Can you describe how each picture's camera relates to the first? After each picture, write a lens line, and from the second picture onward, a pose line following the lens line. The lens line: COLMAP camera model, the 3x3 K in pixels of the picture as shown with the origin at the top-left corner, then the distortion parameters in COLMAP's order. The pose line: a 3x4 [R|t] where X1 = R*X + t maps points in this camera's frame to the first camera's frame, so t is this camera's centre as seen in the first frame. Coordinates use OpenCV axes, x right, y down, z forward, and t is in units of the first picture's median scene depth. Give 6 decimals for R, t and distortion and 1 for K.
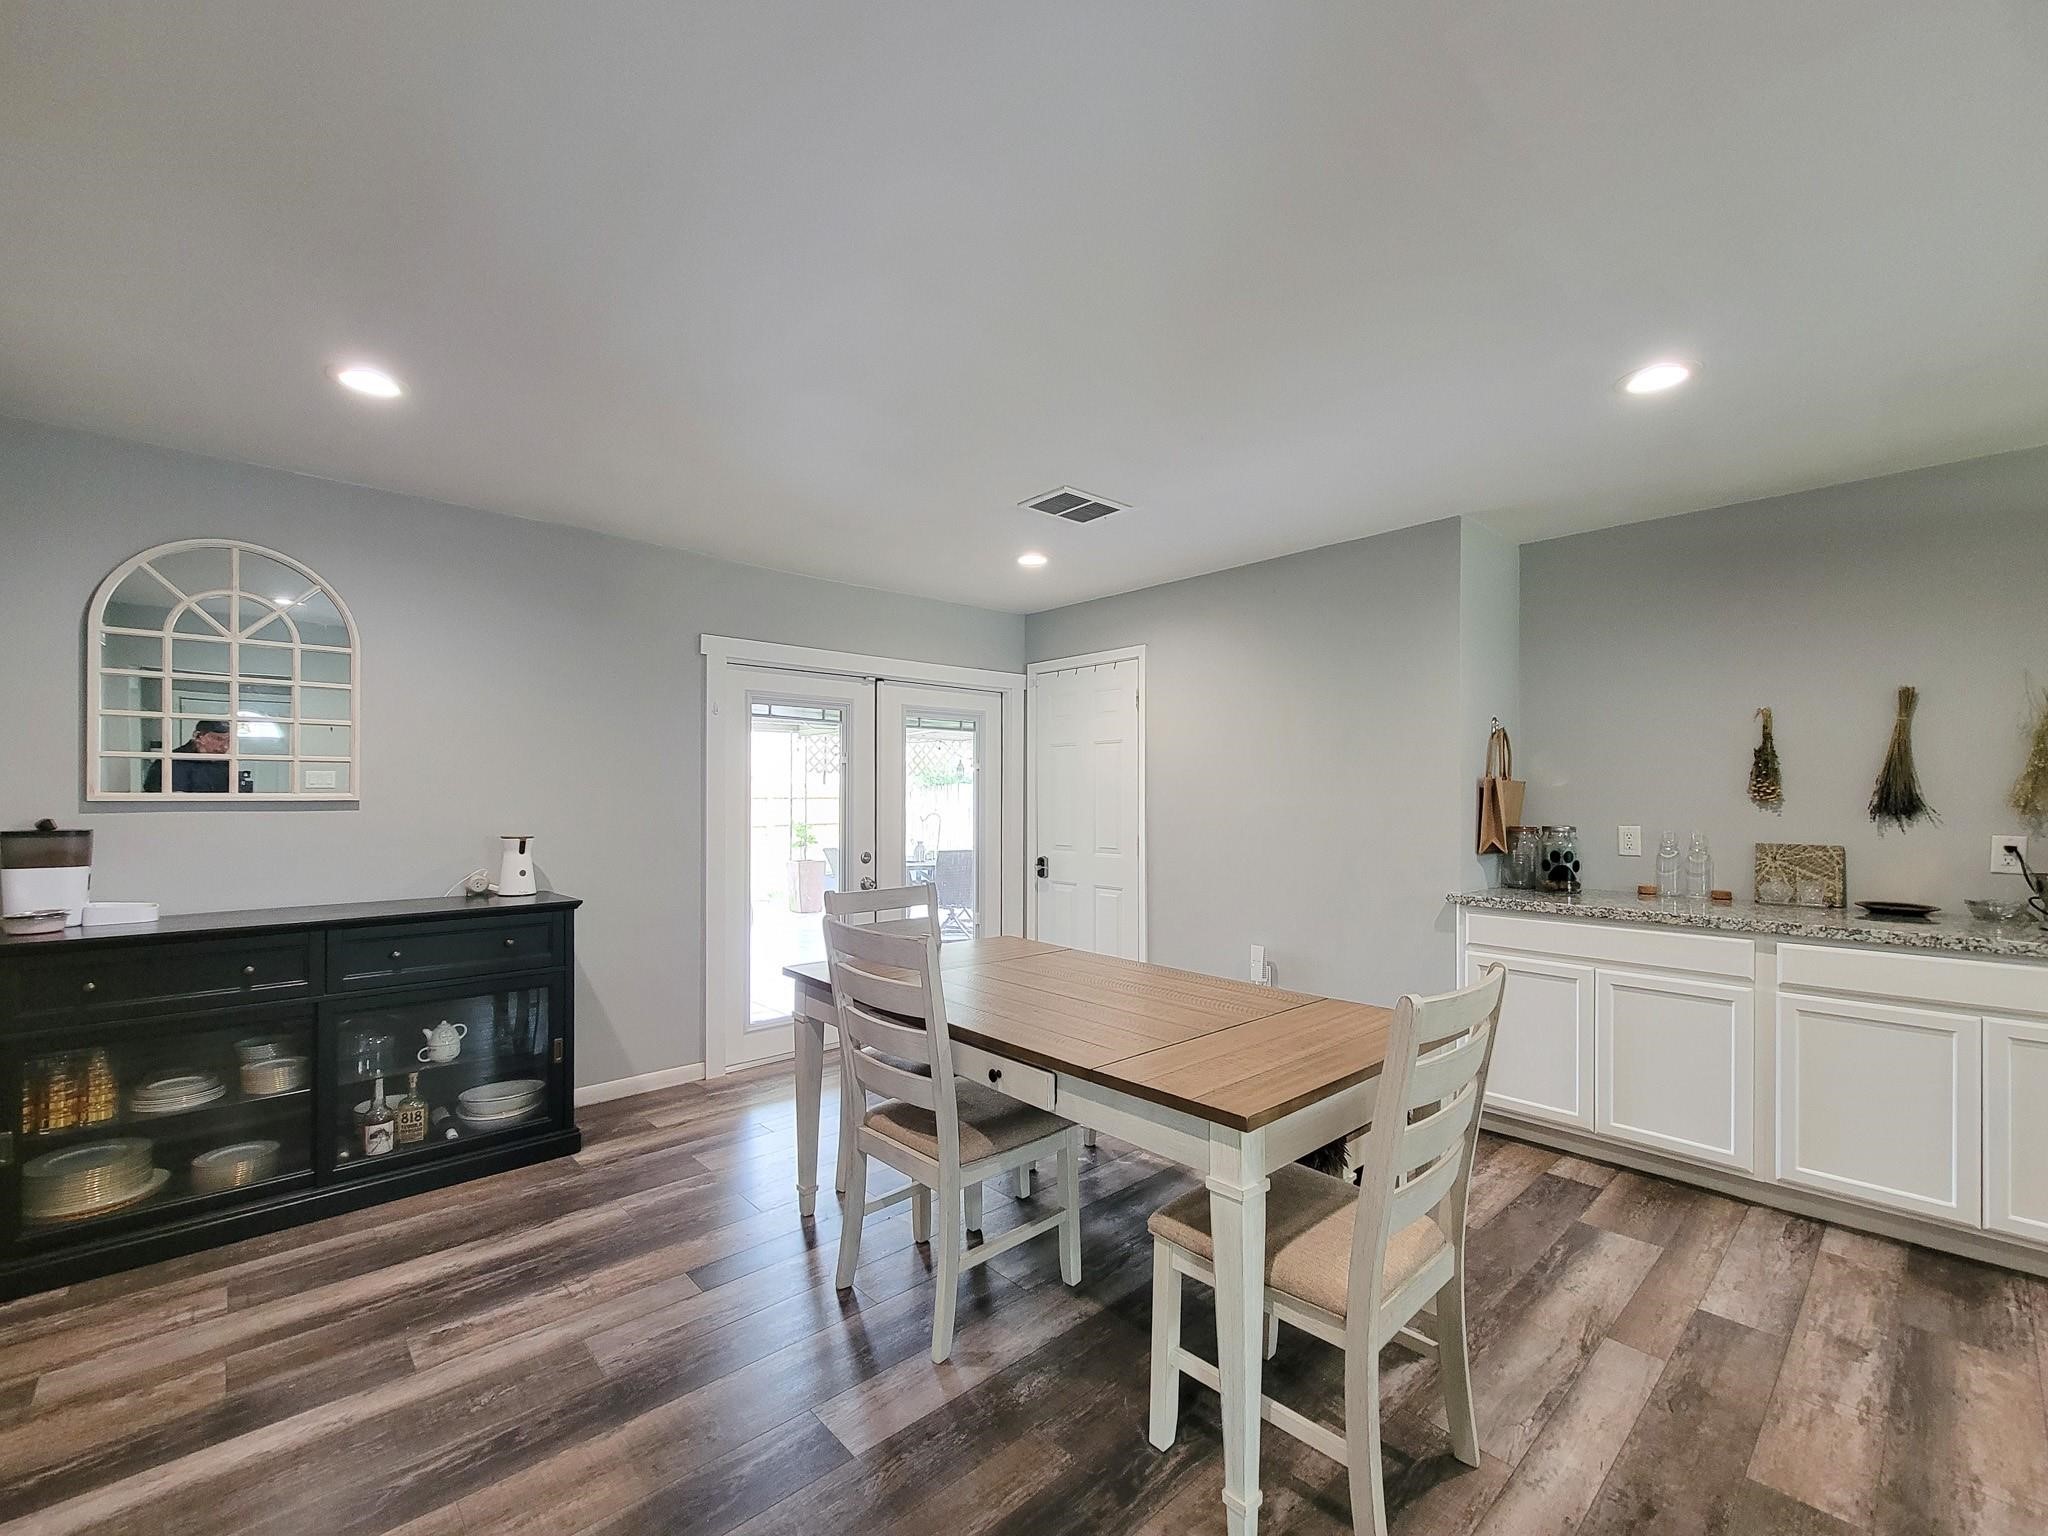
lens RADIAL K [[847.4, 0, 1024.0], [0, 847.4, 768.0], [0, 0, 1]] dist [-0.001839, -0.000163]
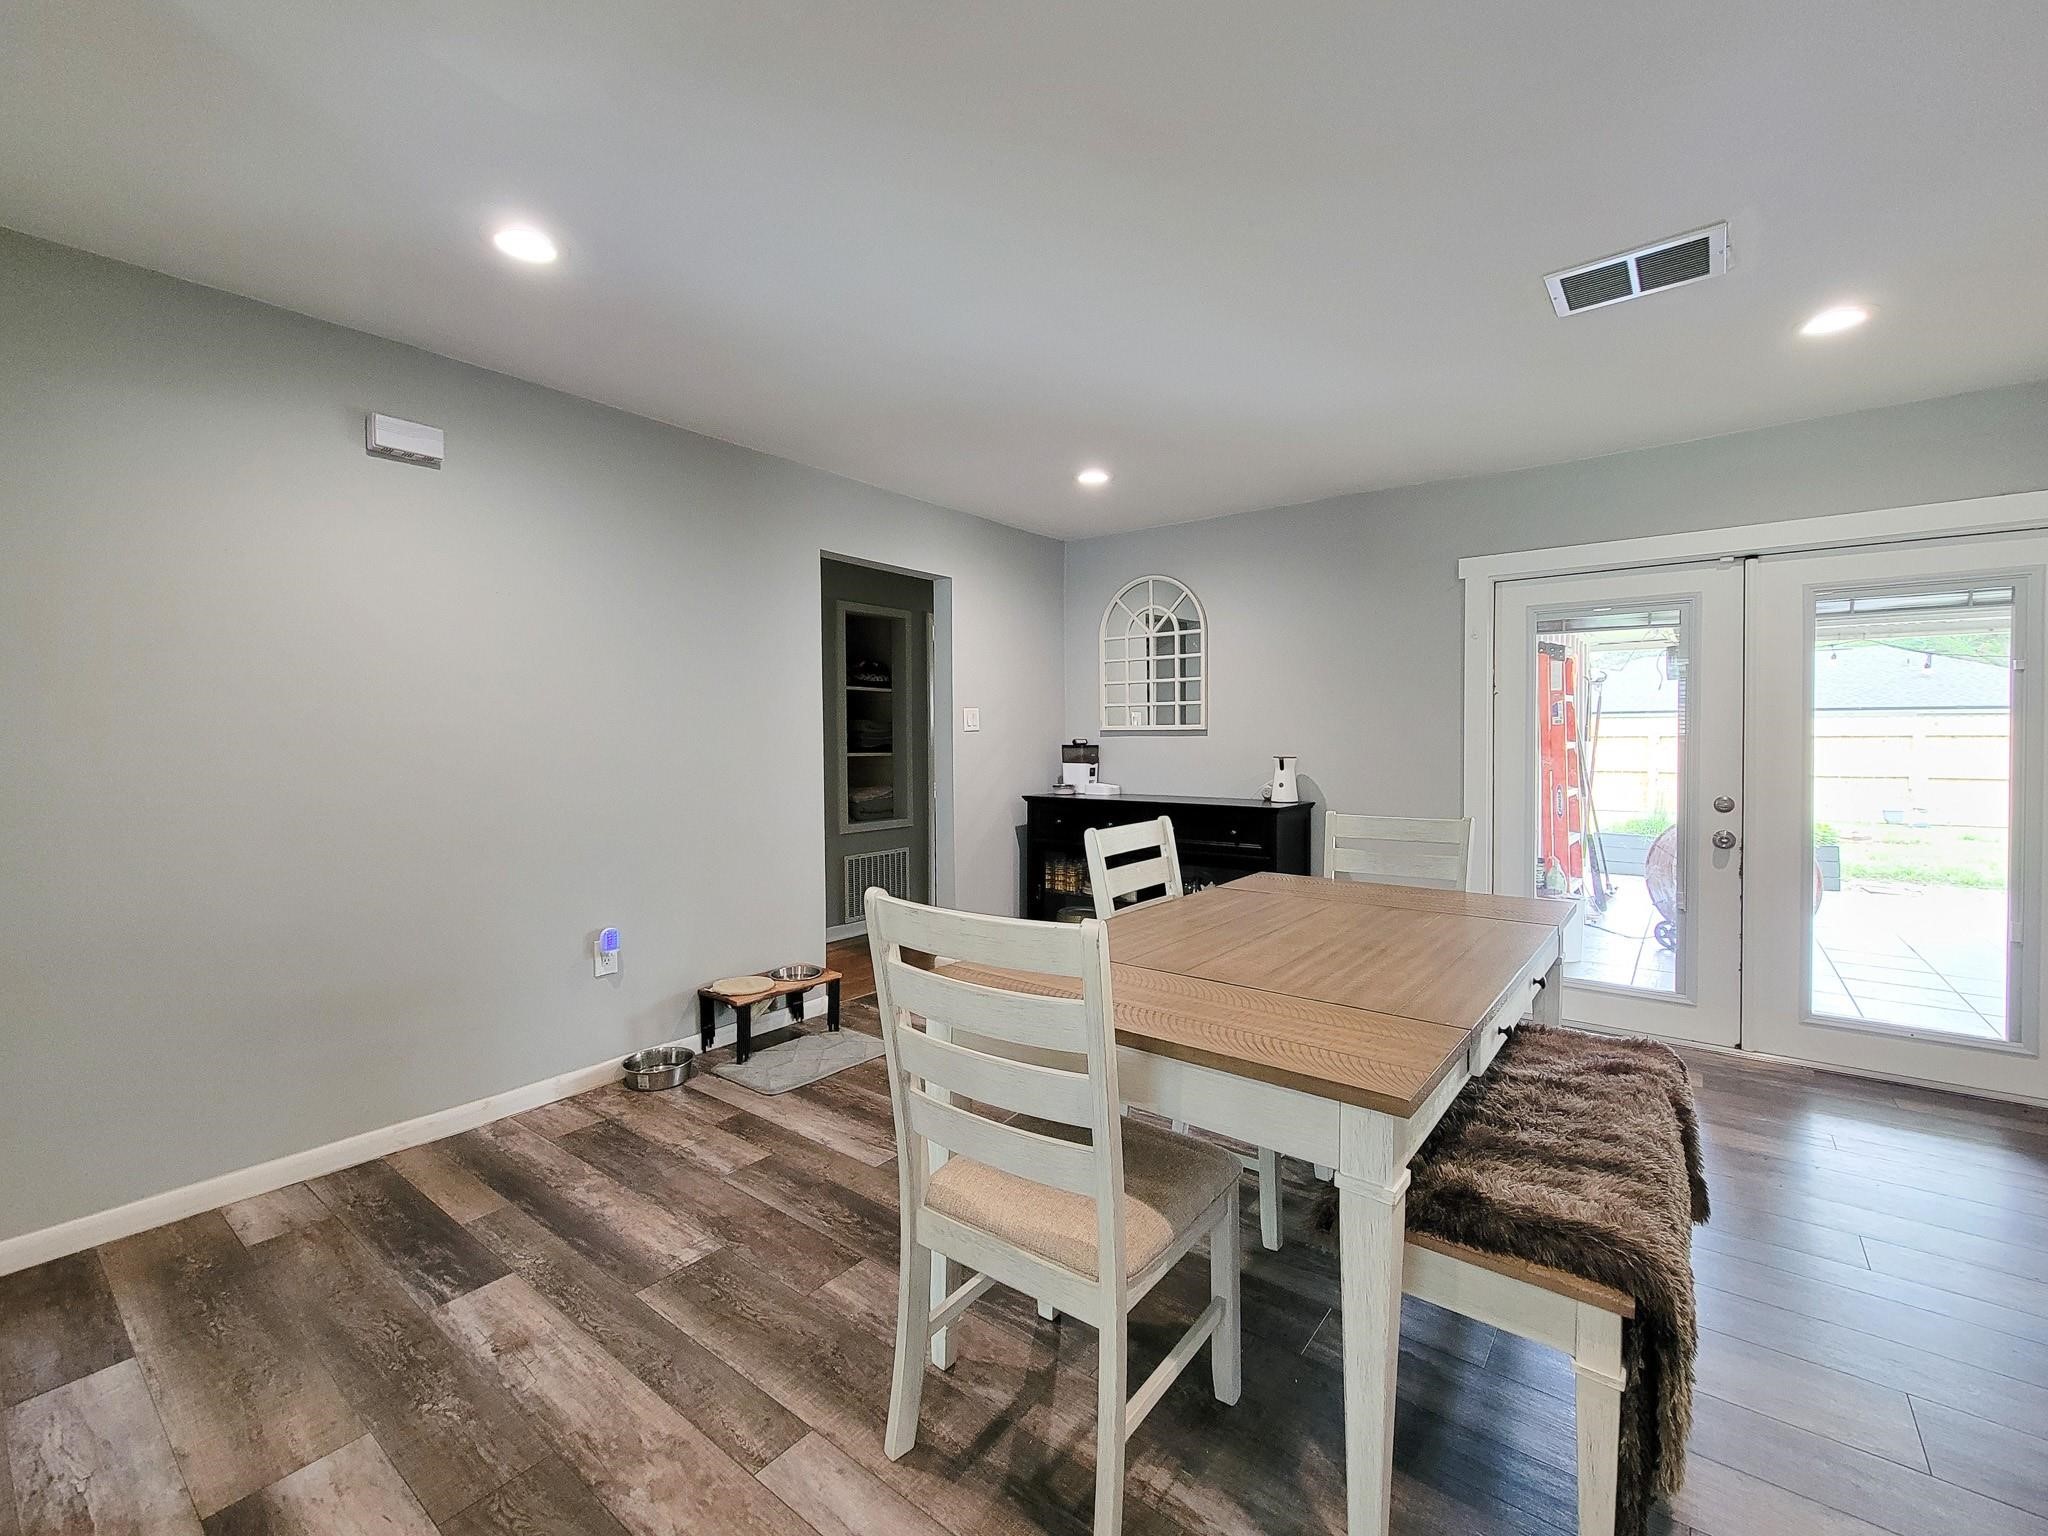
lens RADIAL K [[857.8, 0, 1098.3], [0, 857.8, 744.6], [0, 0, 1]] dist [-0.001887, -0.000311]
pose [[0.222429, 0.011178, -0.974885, 0.634298], [0.038209, 0.999066, 0.020173, 0.026825], [0.974200, -0.041736, 0.221794, 0.459383]]
